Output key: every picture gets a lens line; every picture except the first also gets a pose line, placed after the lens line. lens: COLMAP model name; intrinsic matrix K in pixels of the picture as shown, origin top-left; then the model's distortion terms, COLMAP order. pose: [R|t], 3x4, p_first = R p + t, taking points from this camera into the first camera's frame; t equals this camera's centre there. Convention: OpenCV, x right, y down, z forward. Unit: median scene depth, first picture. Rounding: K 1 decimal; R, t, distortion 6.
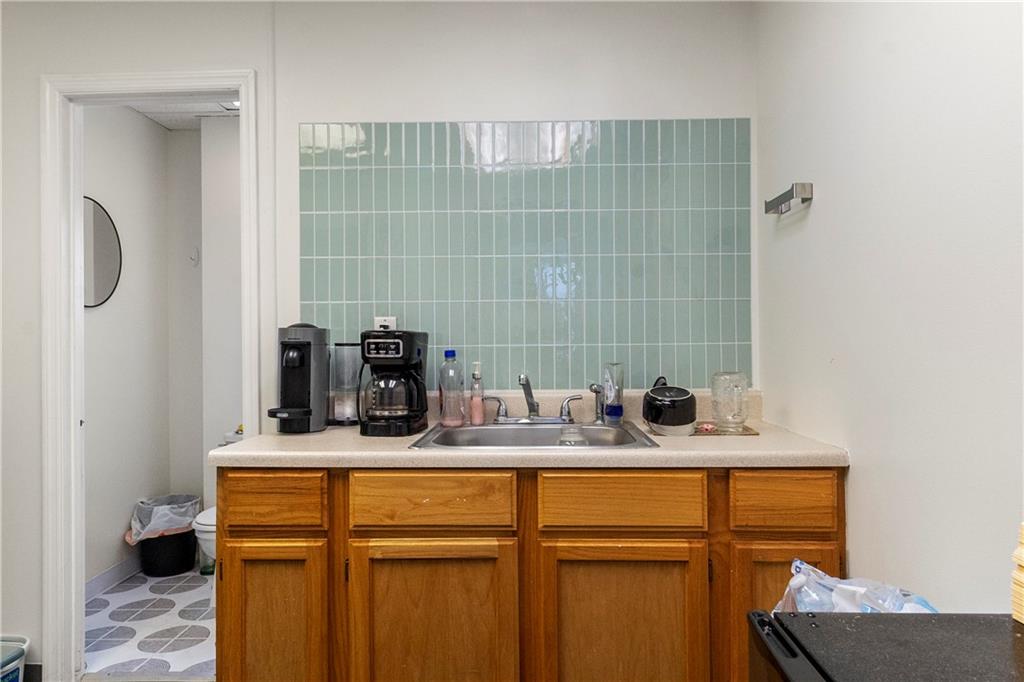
lens RADIAL K [[657.8, 0, 512.8], [0, 657.8, 335.8], [0, 0, 1]] dist [0.001788, -0.004434]
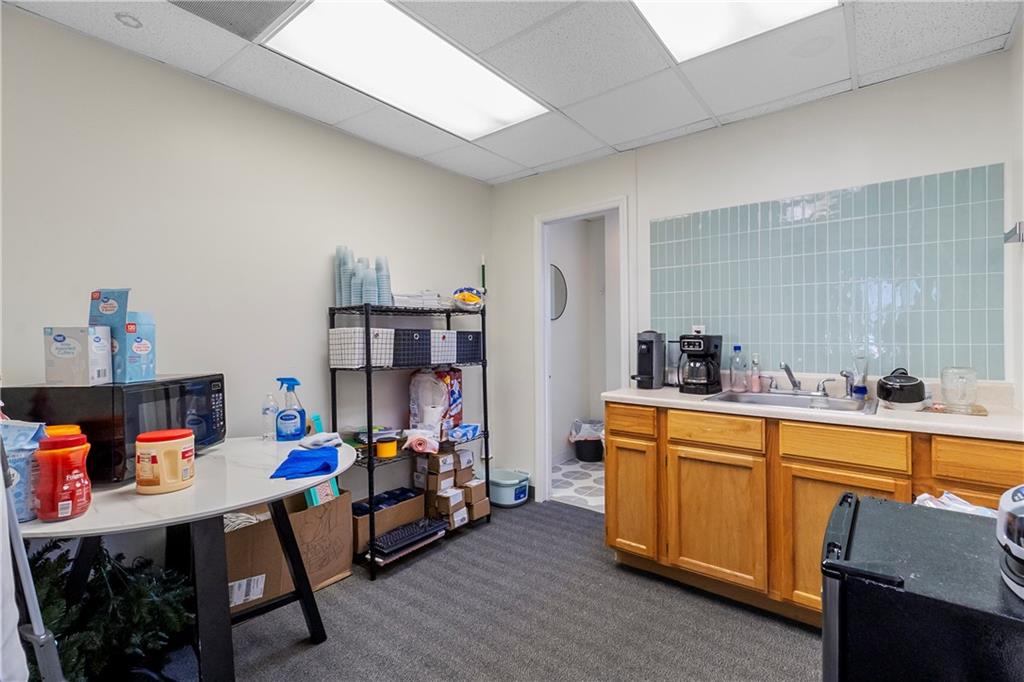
lens RADIAL K [[467.0, 0, 510.3], [0, 467.0, 337.5], [0, 0, 1]] dist [-0.001356, -0.000202]
pose [[0.788552, 0.007644, -0.614921, 0.189479], [0.005690, 0.999789, 0.019724, -0.027776], [0.614942, -0.019052, 0.788342, -0.297239]]
